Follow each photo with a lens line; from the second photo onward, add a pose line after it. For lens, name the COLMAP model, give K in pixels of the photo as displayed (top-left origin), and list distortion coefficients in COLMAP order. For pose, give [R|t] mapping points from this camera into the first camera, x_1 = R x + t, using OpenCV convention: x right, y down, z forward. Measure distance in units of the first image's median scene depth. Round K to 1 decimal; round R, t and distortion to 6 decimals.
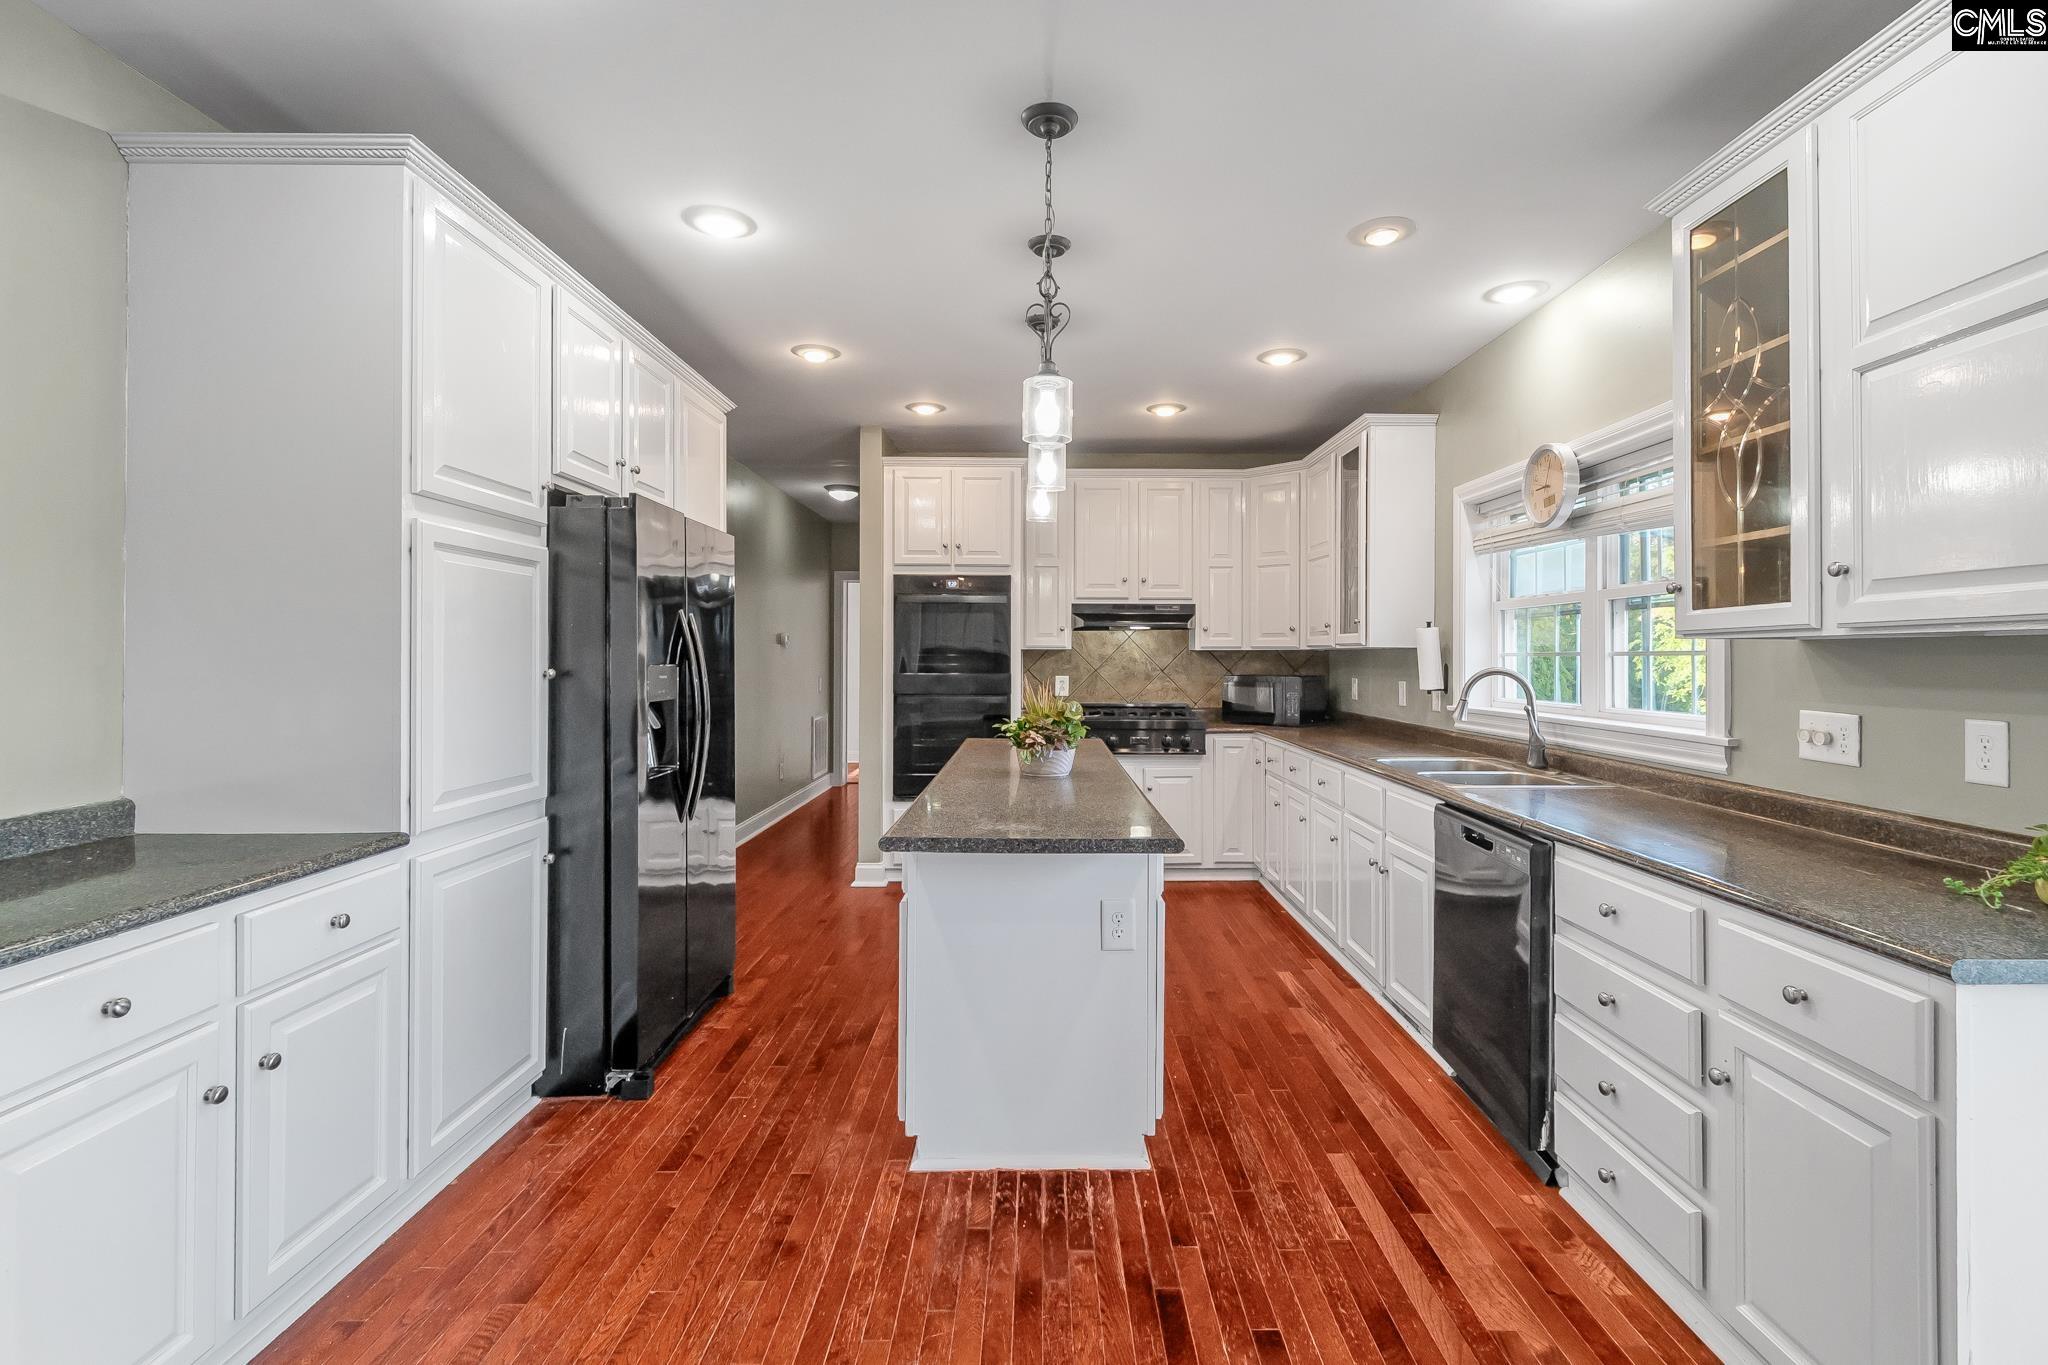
lens RADIAL K [[934.8, 0, 1087.7], [0, 934.8, 647.4], [0, 0, 1]] dist [0.002800, -0.004647]
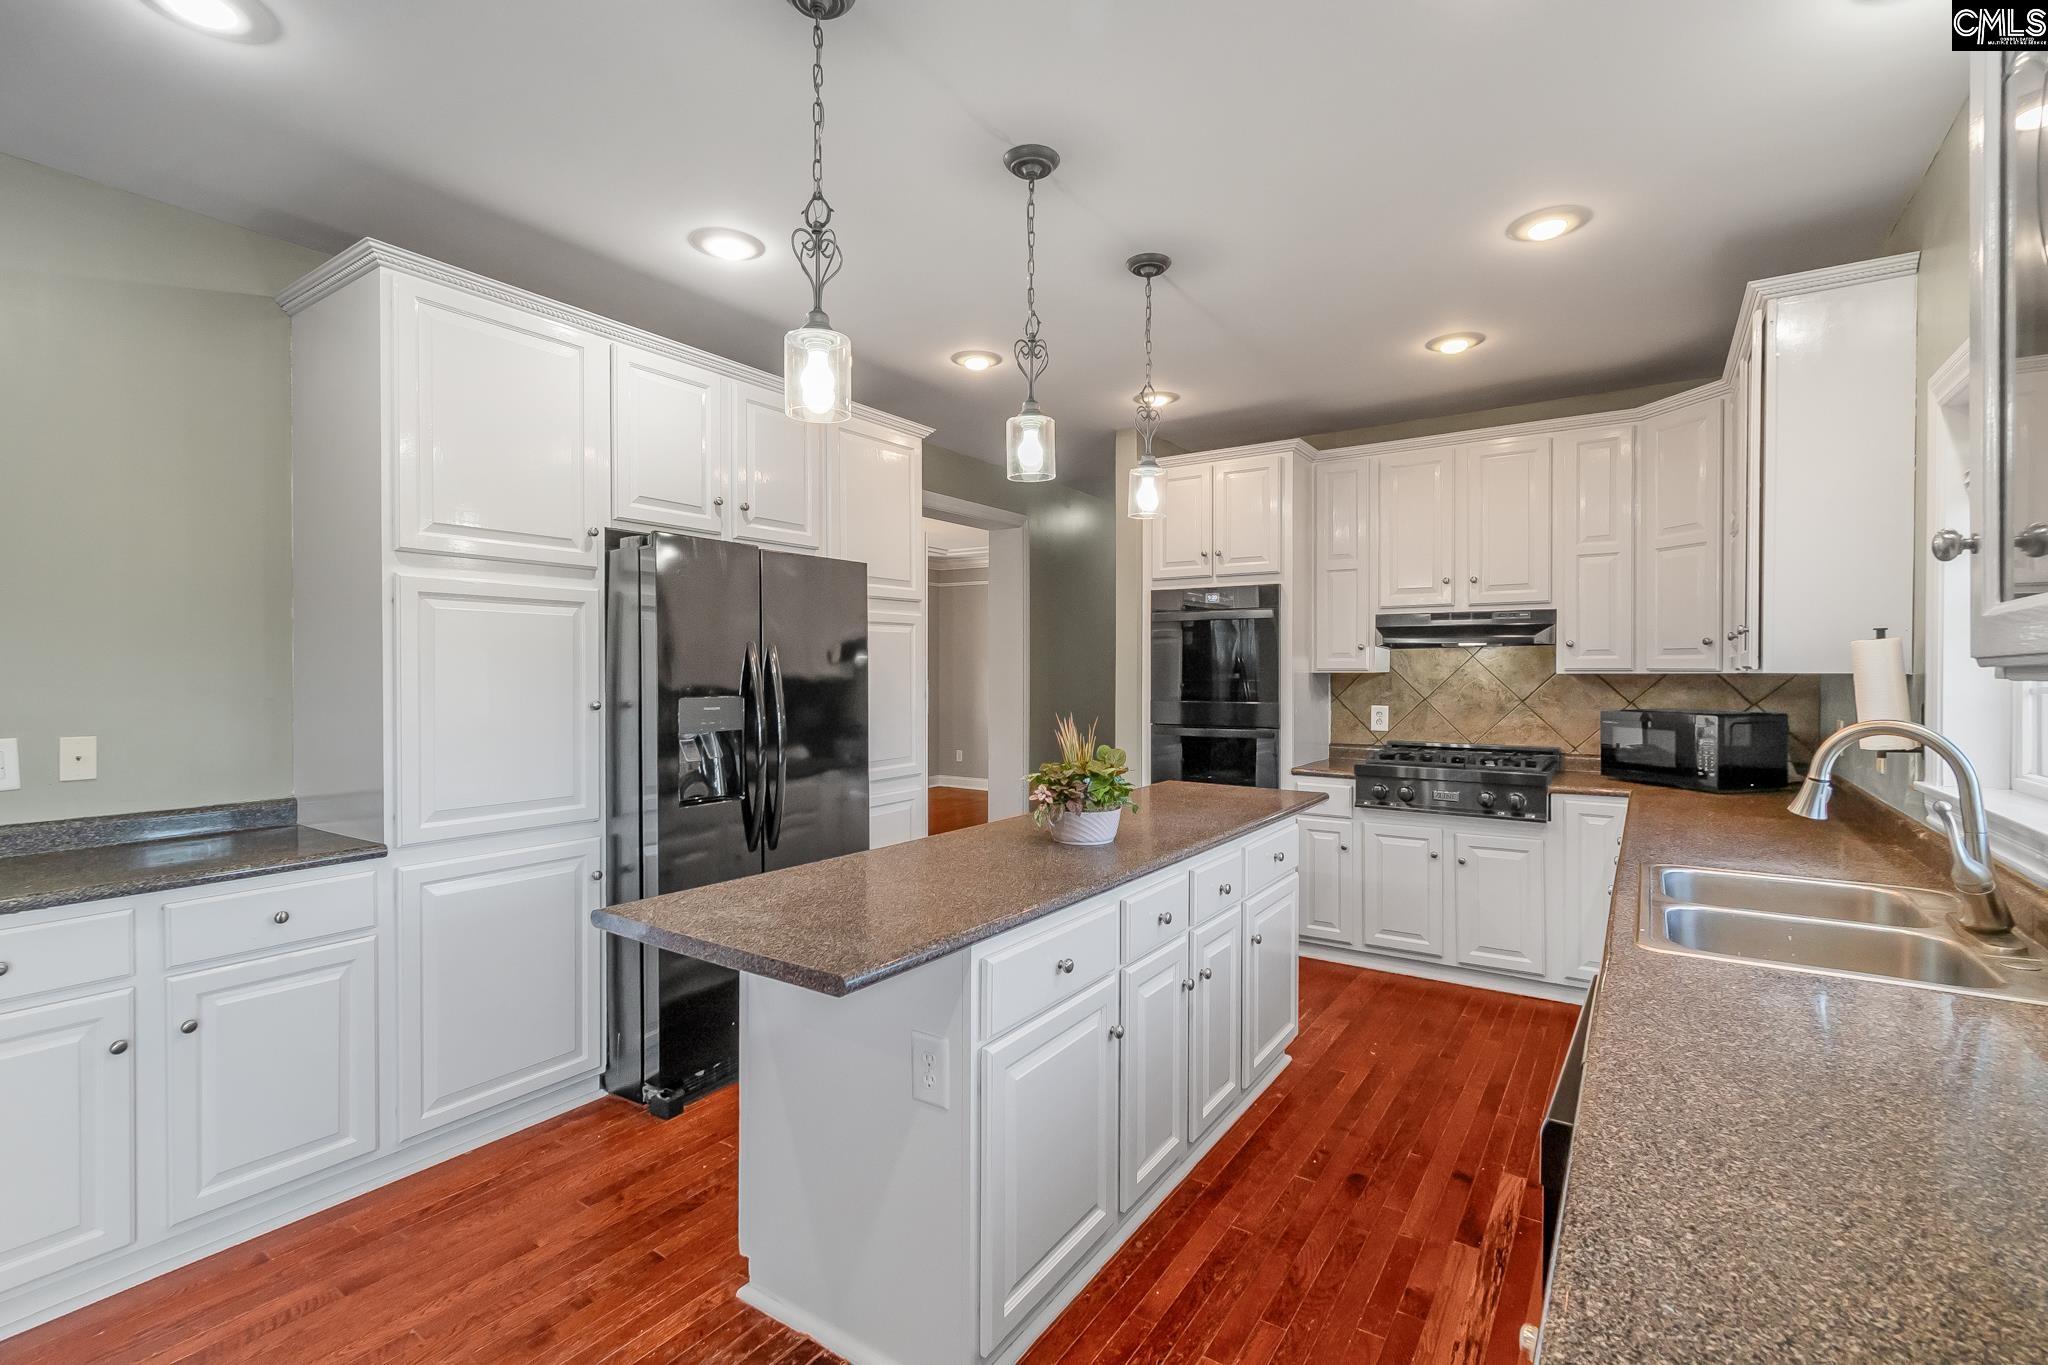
lens RADIAL K [[934.8, 0, 1046.2], [0, 934.8, 675.1], [0, 0, 1]] dist [0.002800, -0.004647]
pose [[0.811064, 0.001035, -0.584956, 0.286802], [0.007134, 0.999907, 0.011661, -0.009458], [0.584913, -0.013631, 0.810981, 0.254083]]
